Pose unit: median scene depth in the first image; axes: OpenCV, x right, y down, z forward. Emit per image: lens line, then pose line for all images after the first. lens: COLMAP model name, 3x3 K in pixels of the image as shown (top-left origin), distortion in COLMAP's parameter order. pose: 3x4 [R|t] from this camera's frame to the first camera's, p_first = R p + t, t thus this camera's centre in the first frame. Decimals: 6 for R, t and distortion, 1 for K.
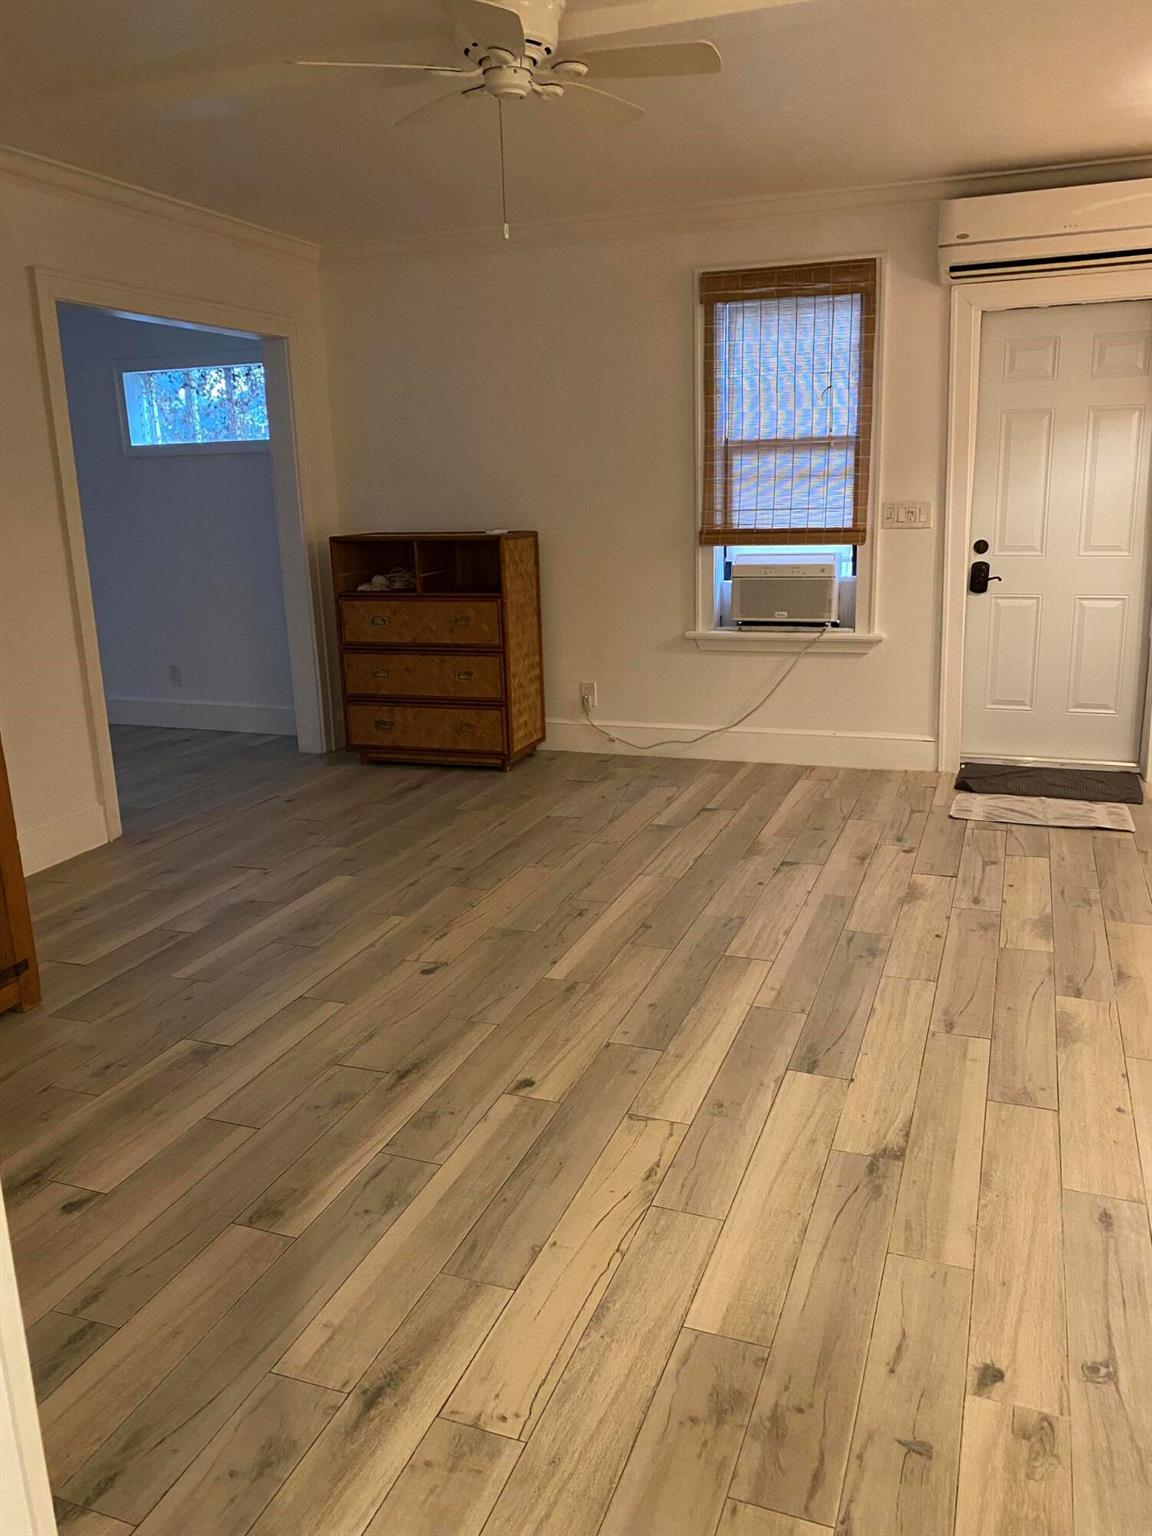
lens RADIAL K [[1166.2, 0, 579.5], [0, 1166.2, 767.2], [0, 0, 1]] dist [0.001220, -0.004030]
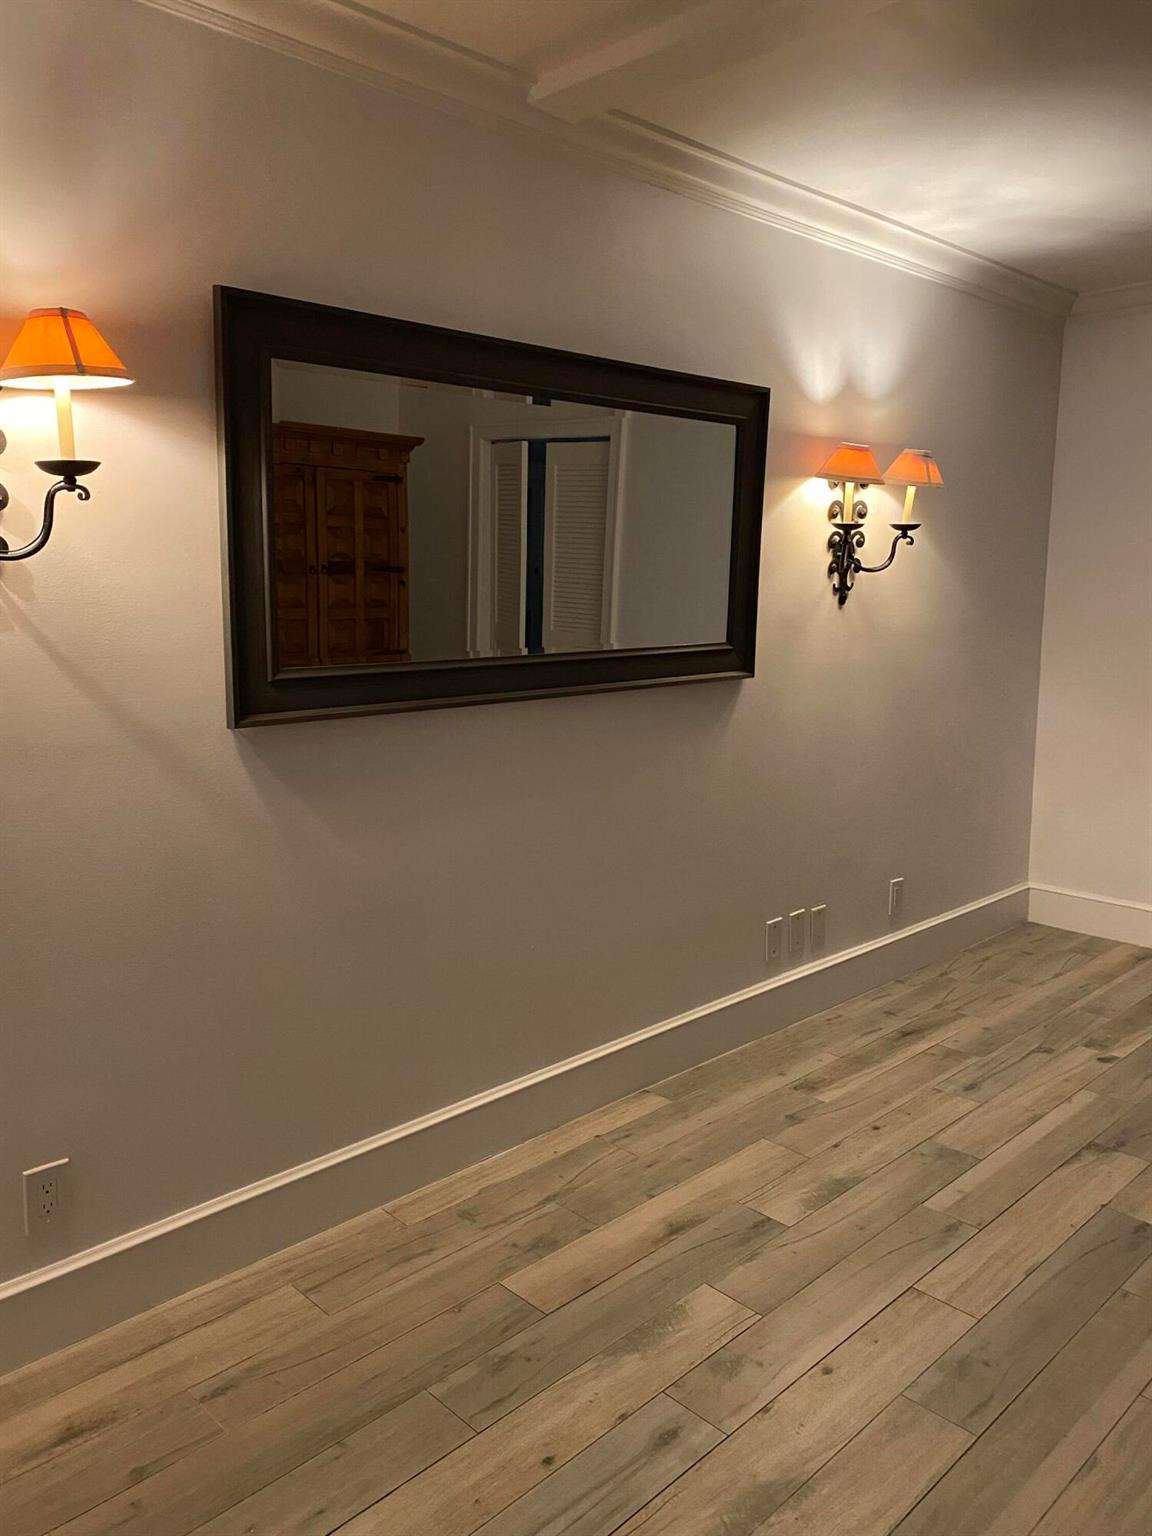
lens RADIAL K [[1166.2, 0, 585.6], [0, 1166.2, 768.1], [0, 0, 1]] dist [0.001220, -0.004030]
pose [[-0.907184, -0.046838, 0.418120, 0.210748], [0.125884, 0.918042, 0.375968, -0.450653], [-0.401461, 0.393706, -0.826937, 1.657785]]
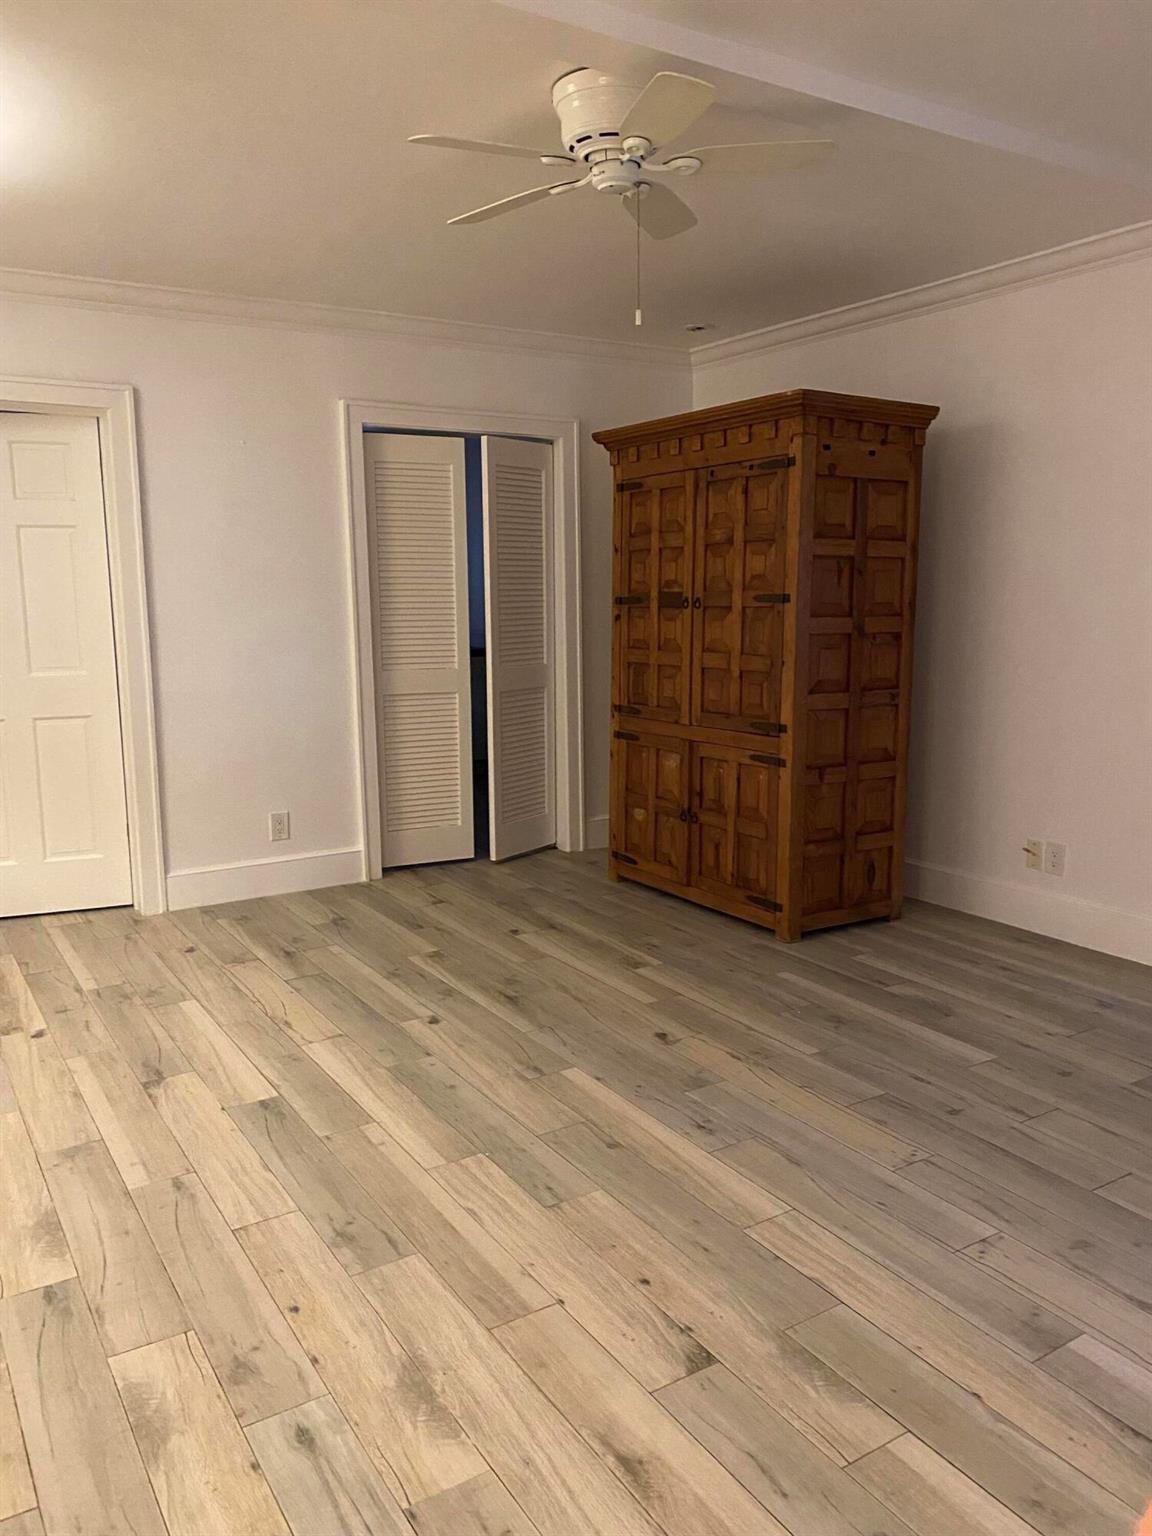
lens RADIAL K [[1166.2, 0, 585.9], [0, 1166.2, 772.2], [0, 0, 1]] dist [0.001220, -0.004030]
pose [[-0.599739, 0.162751, -0.783470, 0.760987], [-0.173698, 0.929274, 0.326004, -0.410636], [0.781116, 0.331604, -0.529053, 1.573720]]
